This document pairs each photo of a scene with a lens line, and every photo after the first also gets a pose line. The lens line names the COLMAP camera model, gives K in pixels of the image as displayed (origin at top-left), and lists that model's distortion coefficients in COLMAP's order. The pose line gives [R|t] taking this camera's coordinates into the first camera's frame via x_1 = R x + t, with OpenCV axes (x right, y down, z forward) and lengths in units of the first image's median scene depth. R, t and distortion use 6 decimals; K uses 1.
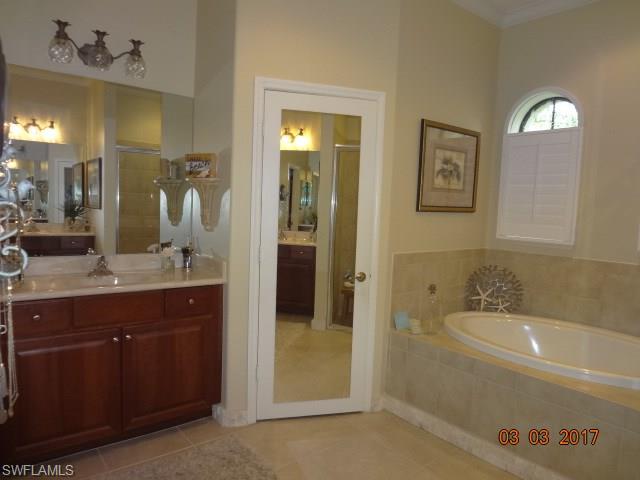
lens RADIAL K [[439.8, 0, 317.7], [0, 439.8, 237.6], [0, 0, 1]] dist [-0.030120, -0.006113]
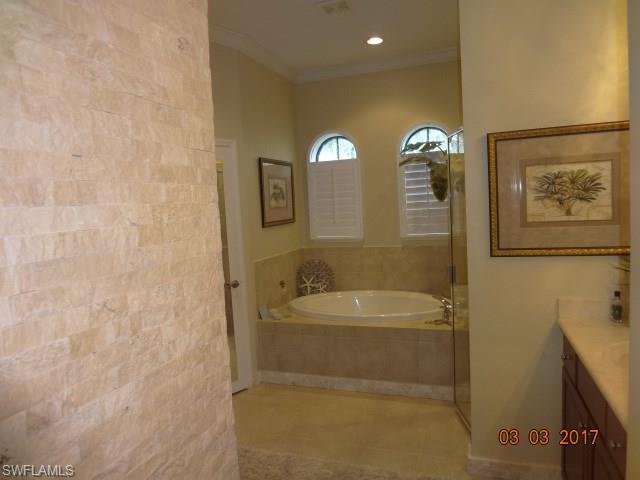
lens RADIAL K [[439.8, 0, 322.0], [0, 439.8, 240.9], [0, 0, 1]] dist [-0.030120, -0.006113]
pose [[0.847882, -0.123626, 0.515570, -0.283964], [0.120665, 0.991911, 0.039406, -0.047207], [-0.516271, 0.028800, 0.855941, -0.196693]]
